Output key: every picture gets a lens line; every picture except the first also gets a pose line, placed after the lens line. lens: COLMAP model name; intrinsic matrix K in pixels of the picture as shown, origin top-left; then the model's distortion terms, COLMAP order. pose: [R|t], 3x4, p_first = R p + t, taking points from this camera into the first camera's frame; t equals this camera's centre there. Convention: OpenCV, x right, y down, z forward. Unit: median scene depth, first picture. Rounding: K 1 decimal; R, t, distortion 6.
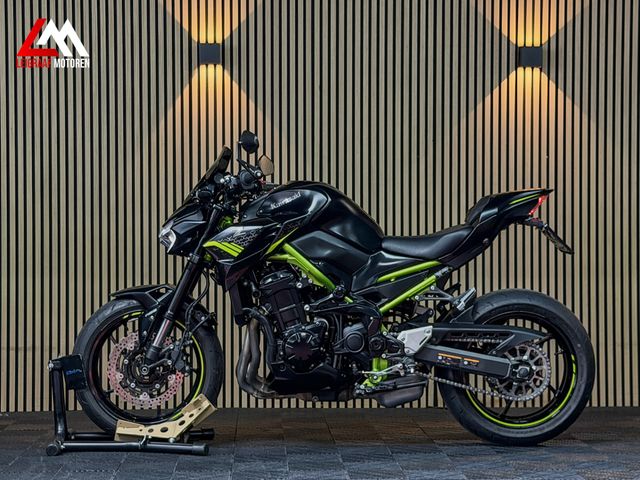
lens RADIAL K [[1444.7, 0, 321.4], [0, 1444.7, 237.2], [0, 0, 1]] dist [0.115832, 0.000000]
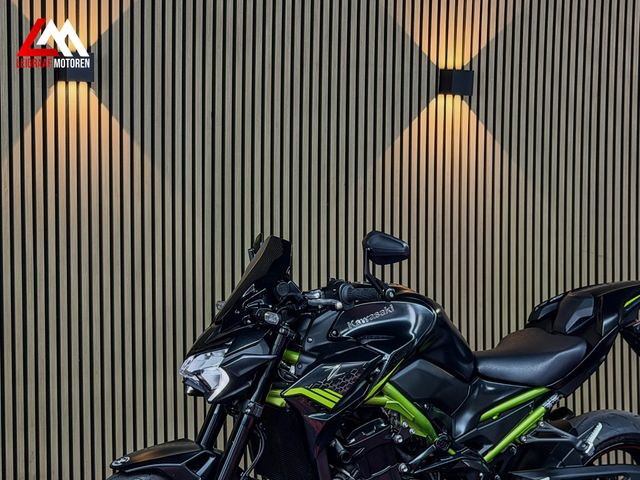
lens RADIAL K [[1444.7, 0, 332.4], [0, 1444.7, 225.0], [0, 0, 1]] dist [0.115832, 0.000000]
pose [[0.903711, -0.016097, 0.427839, -0.338520], [-0.001407, 0.999176, 0.040564, -0.097626], [-0.428140, -0.037260, 0.902944, 0.371041]]
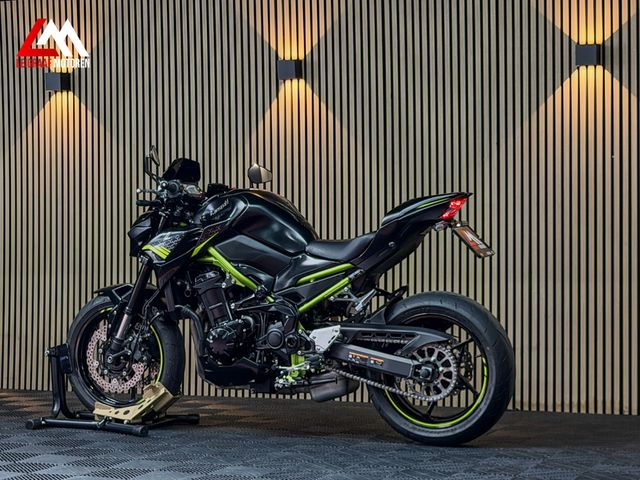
lens RADIAL K [[1444.7, 0, 324.4], [0, 1444.7, 235.3], [0, 0, 1]] dist [0.115832, 0.000000]
pose [[0.904367, -0.003296, -0.426743, 0.506814], [0.003289, 0.999994, -0.000754, -0.003195], [0.426743, -0.000722, 0.904373, 0.047656]]
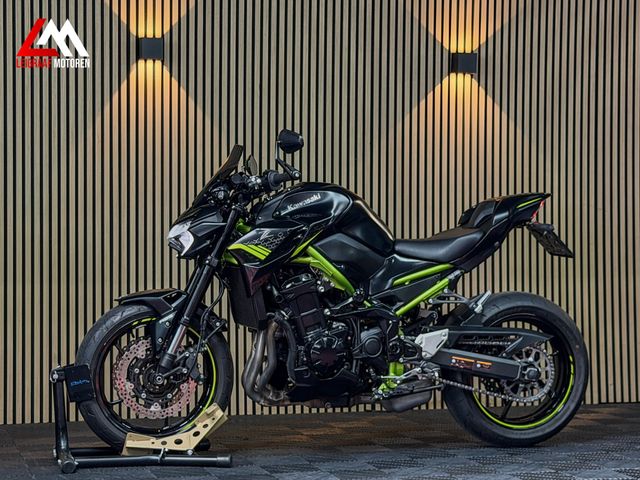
lens RADIAL K [[1444.7, 0, 336.3], [0, 1444.7, 221.2], [0, 0, 1]] dist [0.115832, 0.000000]
pose [[0.970578, 0.006154, 0.240710, -0.235872], [-0.002871, 0.999898, -0.013989, 0.001075], [-0.240771, 0.012886, 0.970496, 0.048530]]
